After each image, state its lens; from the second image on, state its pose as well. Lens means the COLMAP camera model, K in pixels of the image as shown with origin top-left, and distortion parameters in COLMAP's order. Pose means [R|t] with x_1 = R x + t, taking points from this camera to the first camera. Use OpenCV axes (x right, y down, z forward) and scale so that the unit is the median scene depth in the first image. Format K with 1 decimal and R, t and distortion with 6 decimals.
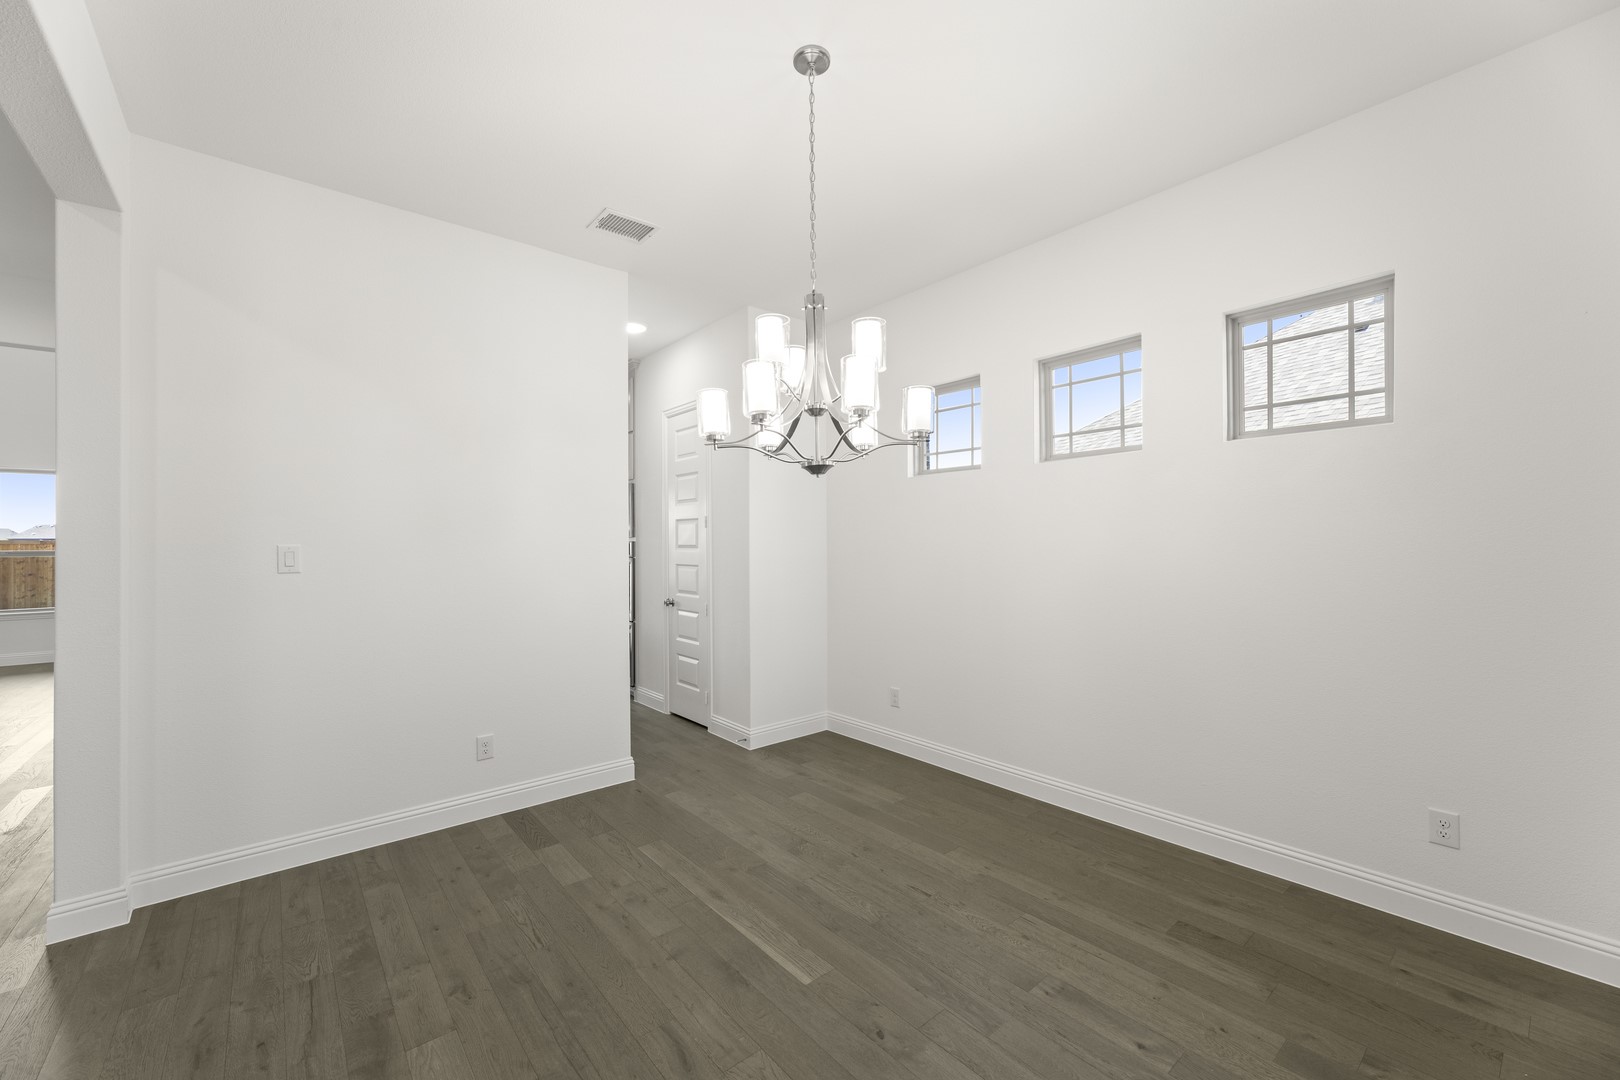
lens RADIAL K [[635.1, 0, 808.6], [0, 635.1, 539.0], [0, 0, 1]] dist [0.000382, 0.000055]
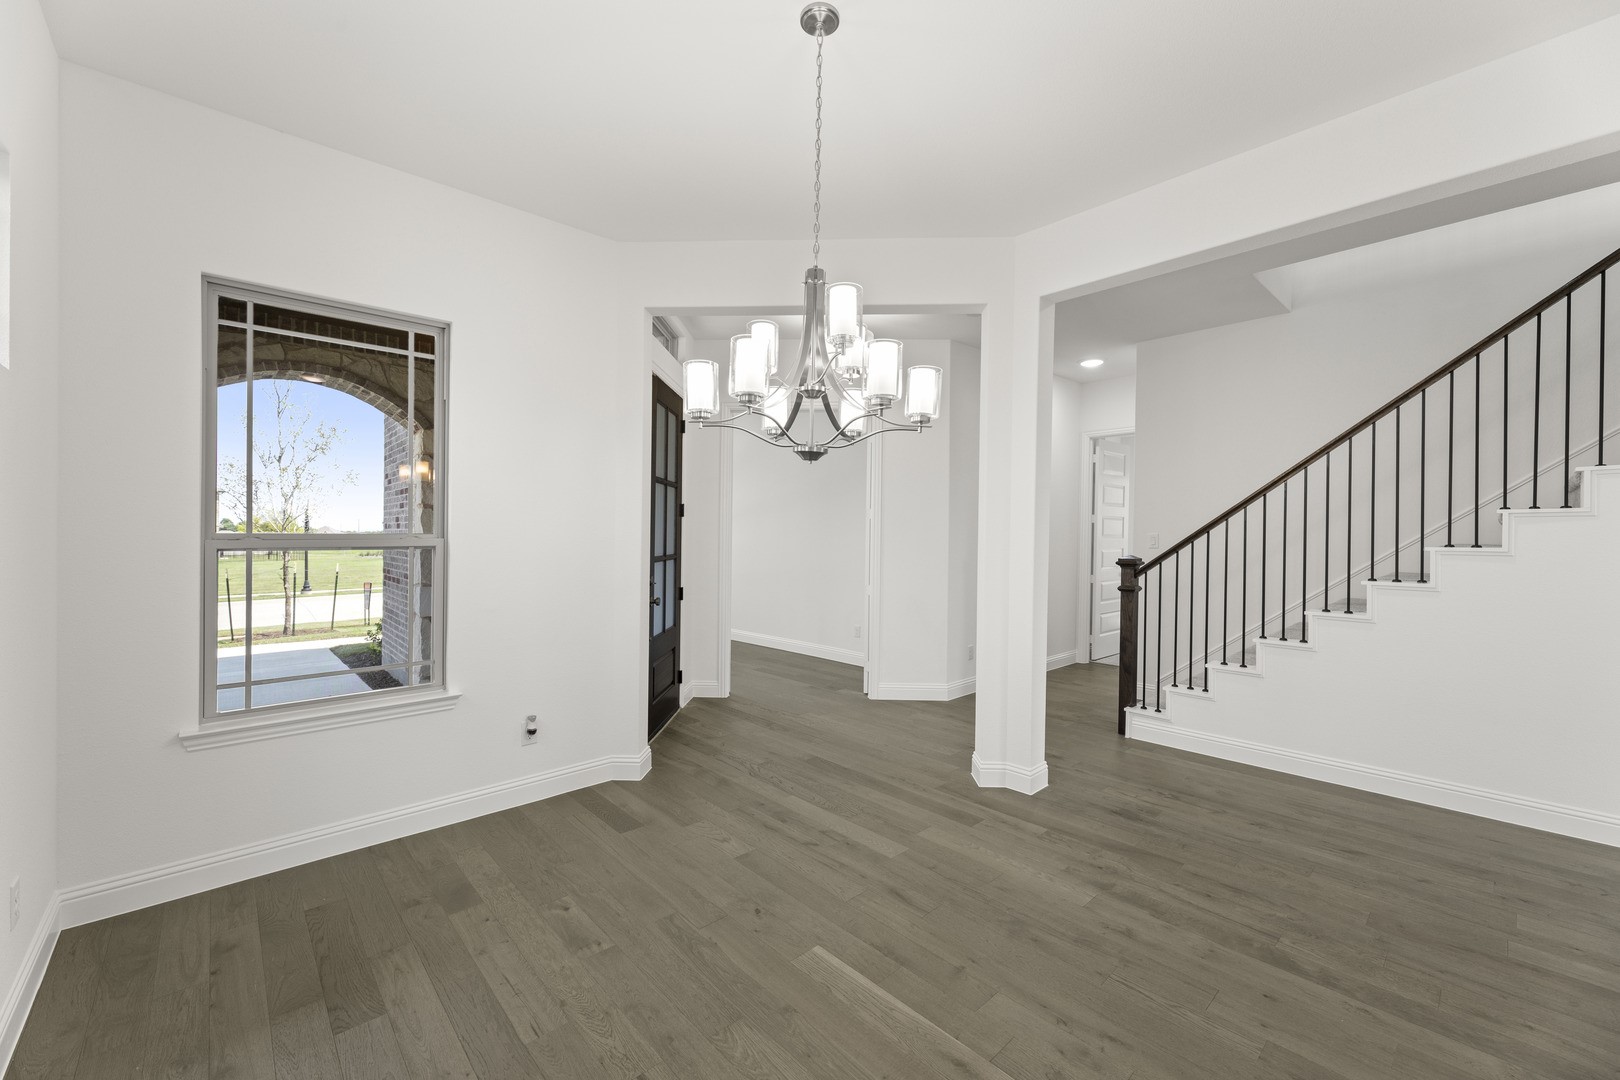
lens RADIAL K [[635.1, 0, 814.3], [0, 635.1, 537.4], [0, 0, 1]] dist [0.000382, 0.000055]
pose [[-0.998803, 0.007386, -0.048351, 0.046827], [0.007306, 0.999972, 0.001827, 0.007400], [0.048363, 0.001471, -0.998829, 1.998698]]
